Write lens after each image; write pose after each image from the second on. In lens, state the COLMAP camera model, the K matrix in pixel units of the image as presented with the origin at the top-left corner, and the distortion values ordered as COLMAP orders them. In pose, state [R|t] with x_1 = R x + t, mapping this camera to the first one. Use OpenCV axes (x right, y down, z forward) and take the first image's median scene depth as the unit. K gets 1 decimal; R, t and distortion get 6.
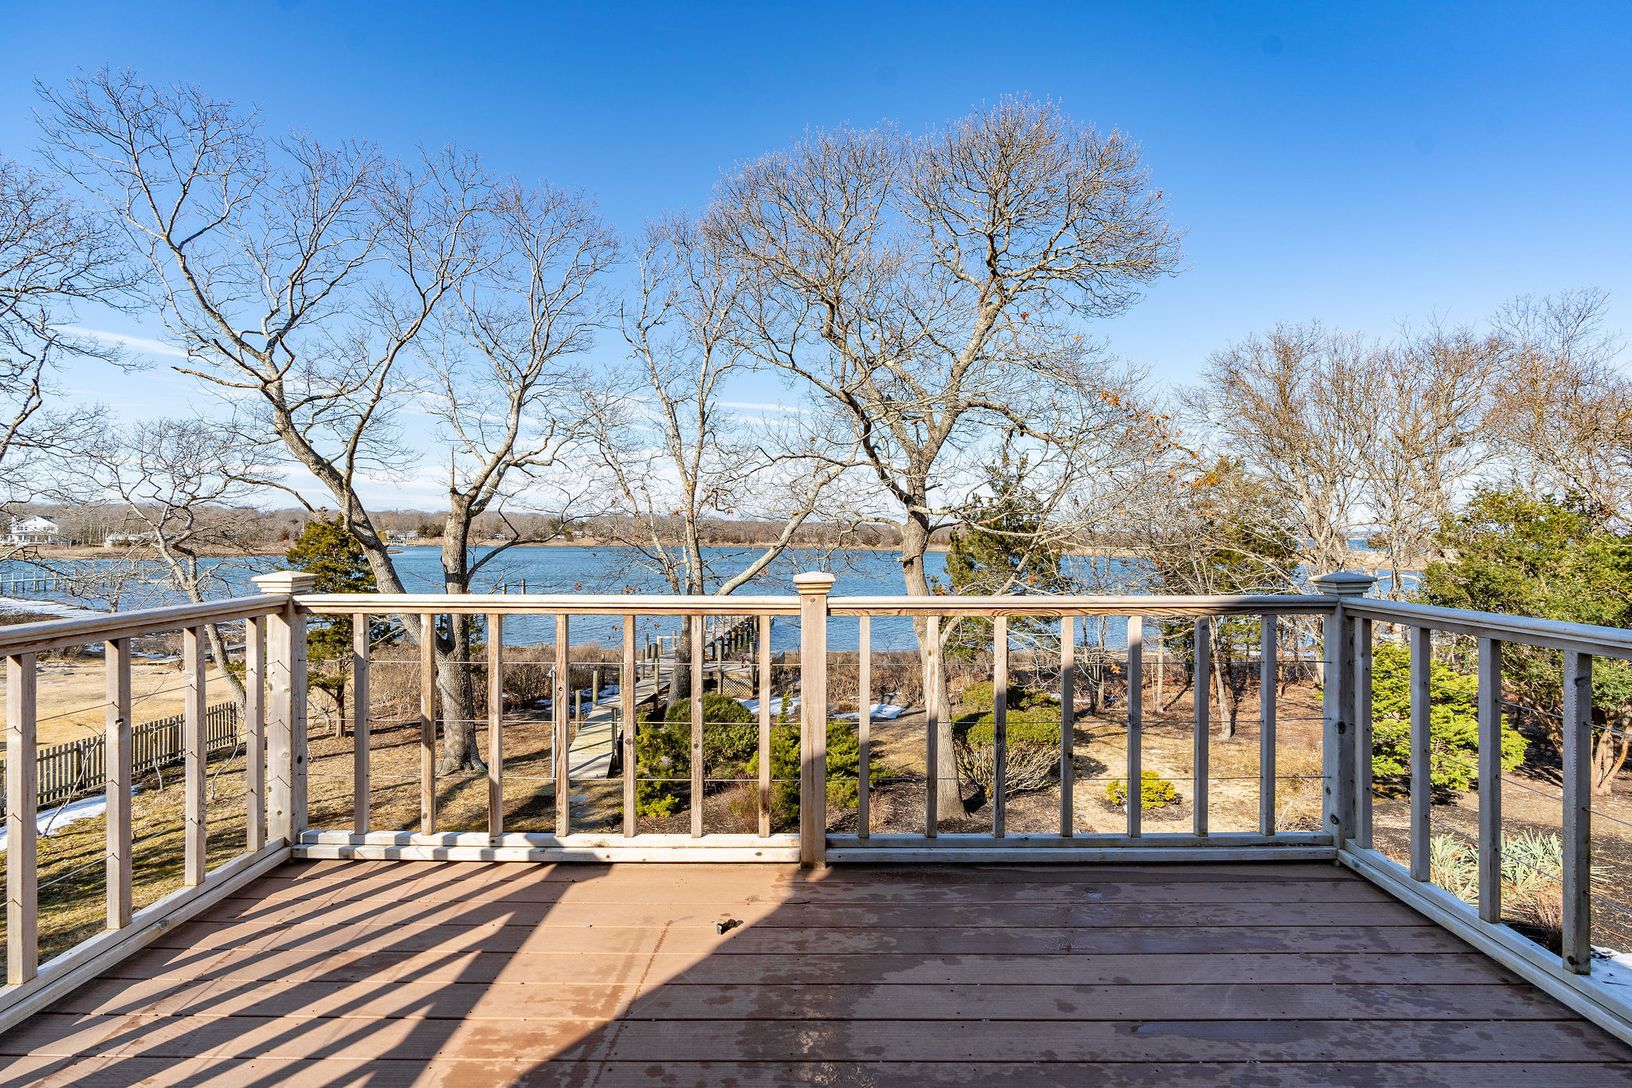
lens RADIAL K [[737.2, 0, 816.0], [0, 737.2, 529.3], [0, 0, 1]] dist [-0.009335, 0.000348]
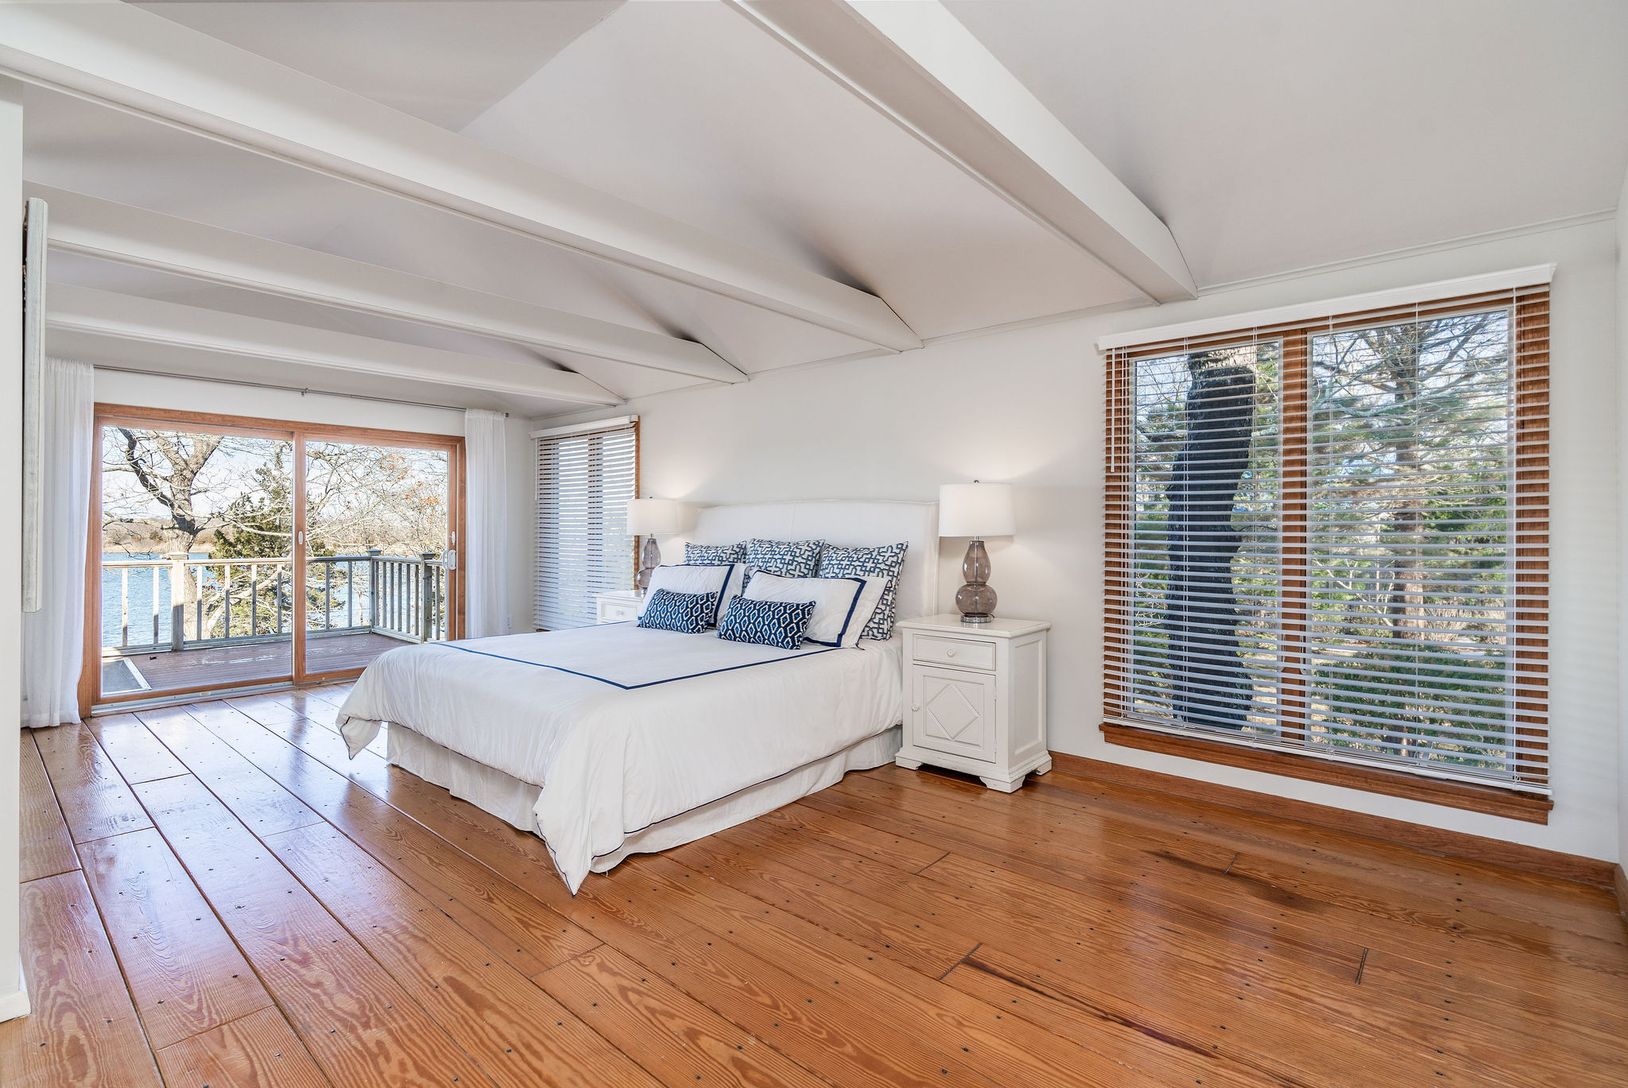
lens RADIAL K [[756.0, 0, 814.0], [0, 756.0, 544.0], [0, 0, 1]] dist [-0.021091, -0.000077]
pose [[0.647427, 0.003371, 0.762120, -0.106770], [-0.015451, 0.999843, 0.008703, -0.004002], [-0.761971, -0.017411, 0.647378, -0.490196]]
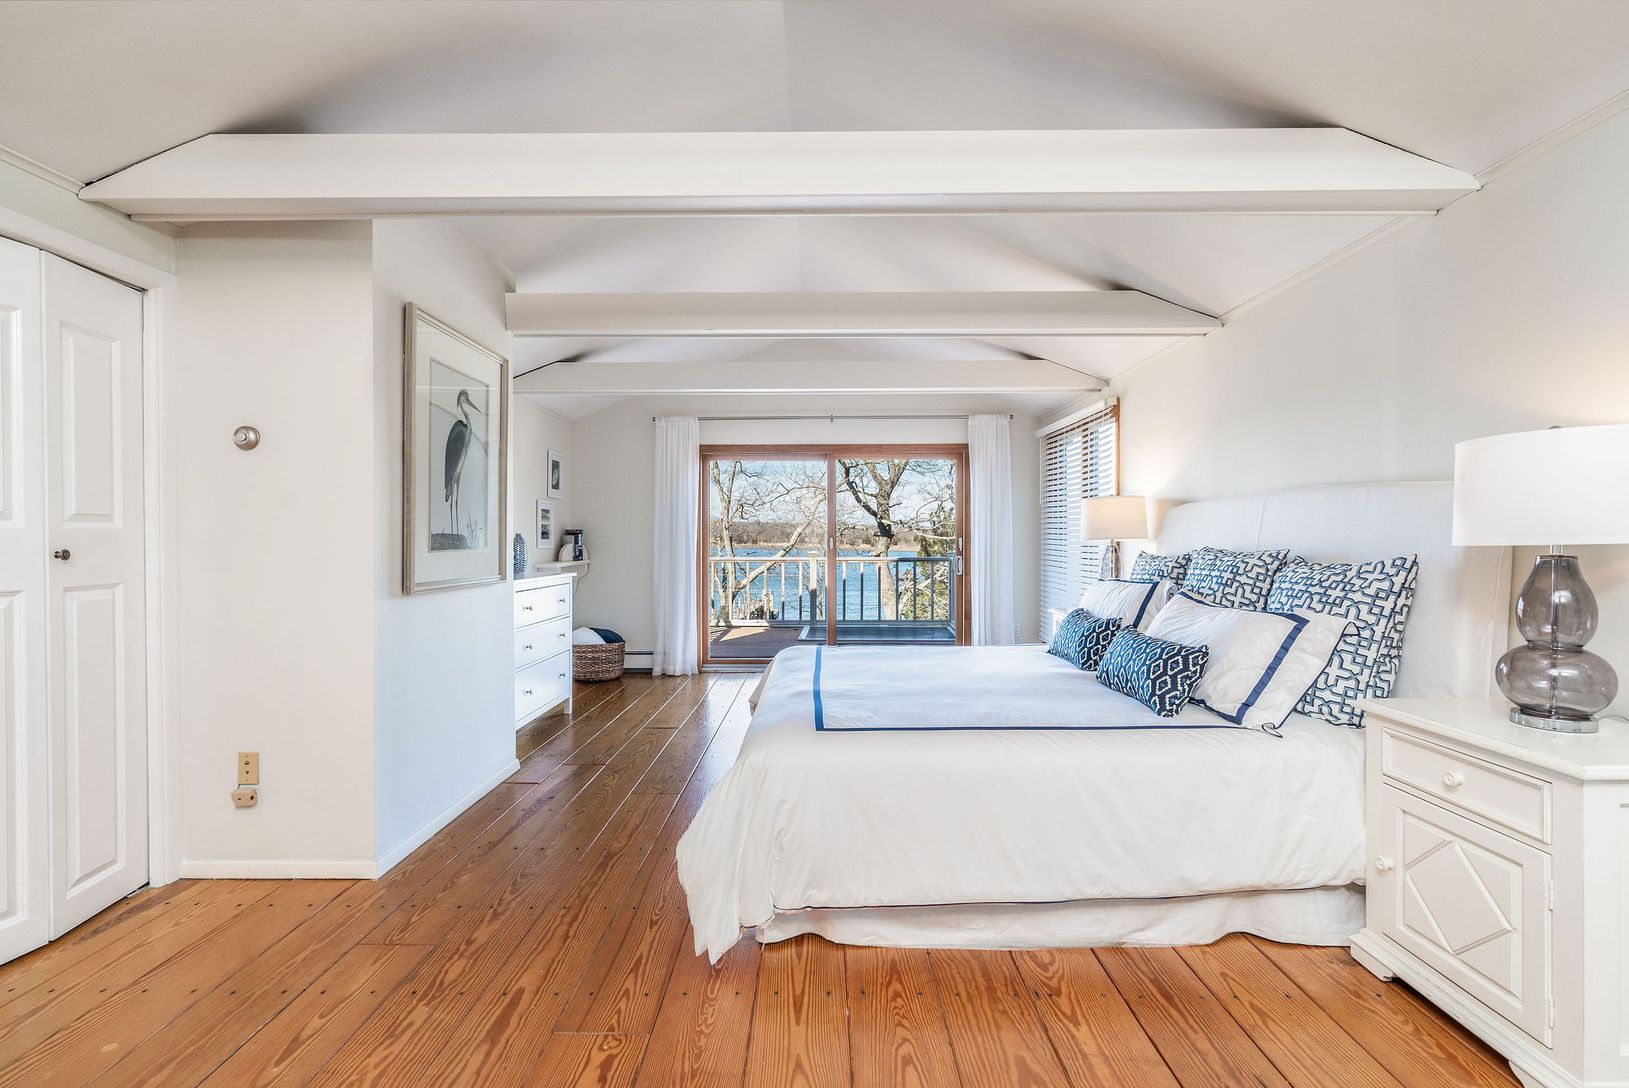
lens RADIAL K [[735.9, 0, 814.5], [0, 735.9, 529.3], [0, 0, 1]] dist [-0.009335, 0.000348]
pose [[0.999950, 0.008701, -0.004963, 0.006101], [-0.008708, 0.999961, -0.001420, -0.006971], [0.004950, 0.001463, 0.999987, -0.485910]]
